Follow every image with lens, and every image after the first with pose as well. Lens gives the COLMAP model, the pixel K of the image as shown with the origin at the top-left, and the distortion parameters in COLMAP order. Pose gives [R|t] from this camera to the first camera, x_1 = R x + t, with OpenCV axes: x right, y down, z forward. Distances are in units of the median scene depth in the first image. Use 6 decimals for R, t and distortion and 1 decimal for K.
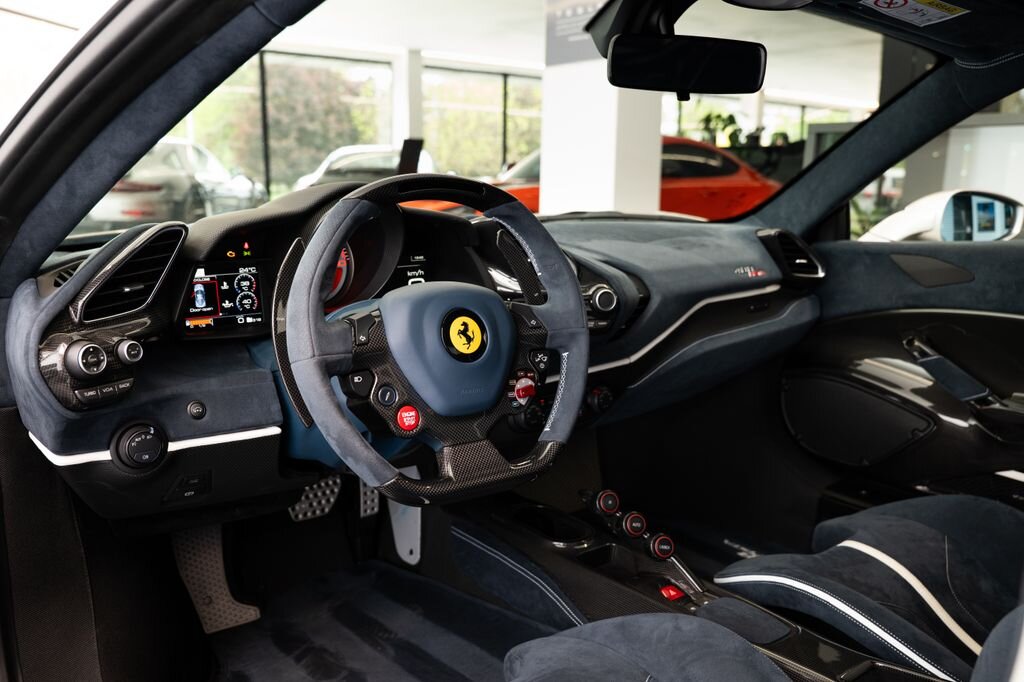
lens RADIAL K [[818.1, 0, 503.3], [0, 818.1, 349.0], [0, 0, 1]] dist [-0.001550, 0.008614]
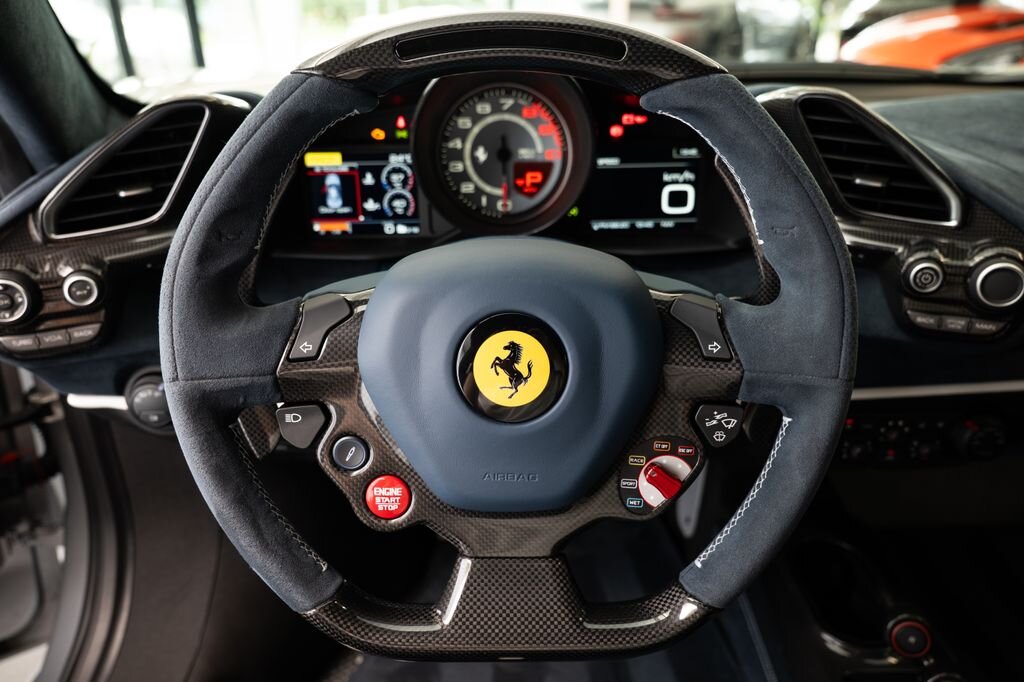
lens RADIAL K [[747.1, 0, 527.0], [0, 747.1, 356.0], [0, 0, 1]] dist [0.000788, 0.003054]
pose [[0.809796, 0.237914, -0.536308, 0.161856], [-0.107010, 0.958653, 0.263692, -0.116177], [0.576870, -0.156146, 0.801773, 0.527656]]
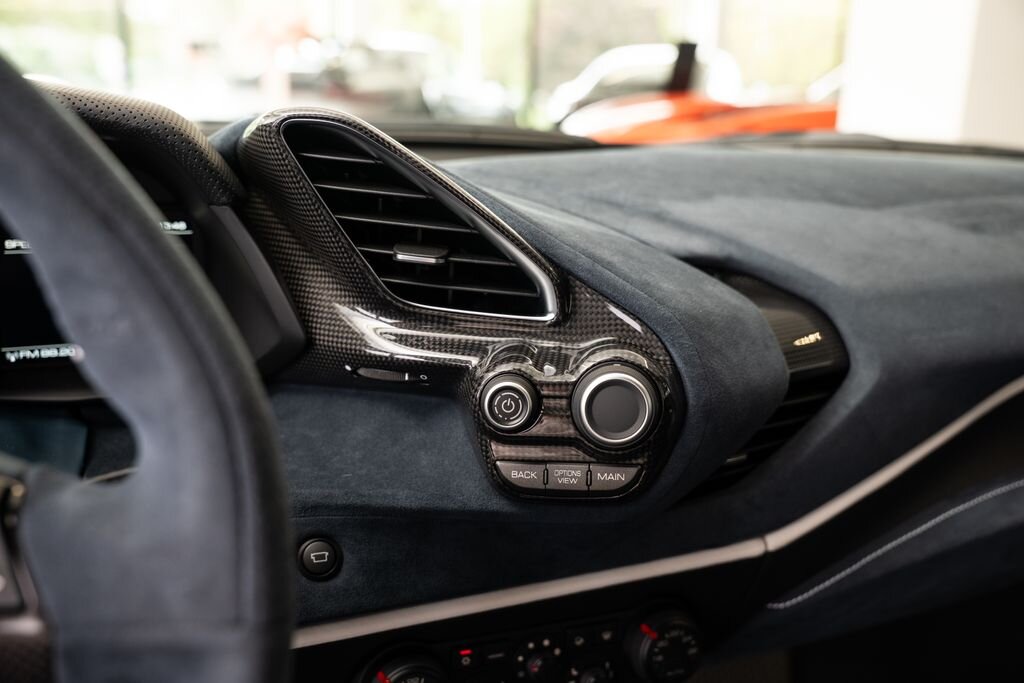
lens RADIAL K [[1012.9, 0, 518.4], [0, 1012.9, 337.5], [0, 0, 1]] dist [-0.002836, 0.000000]
pose [[0.954152, 0.084763, -0.287071, 0.216849], [-0.077155, 0.996305, 0.037731, -0.105819], [0.289208, -0.013852, 0.957166, 0.701911]]
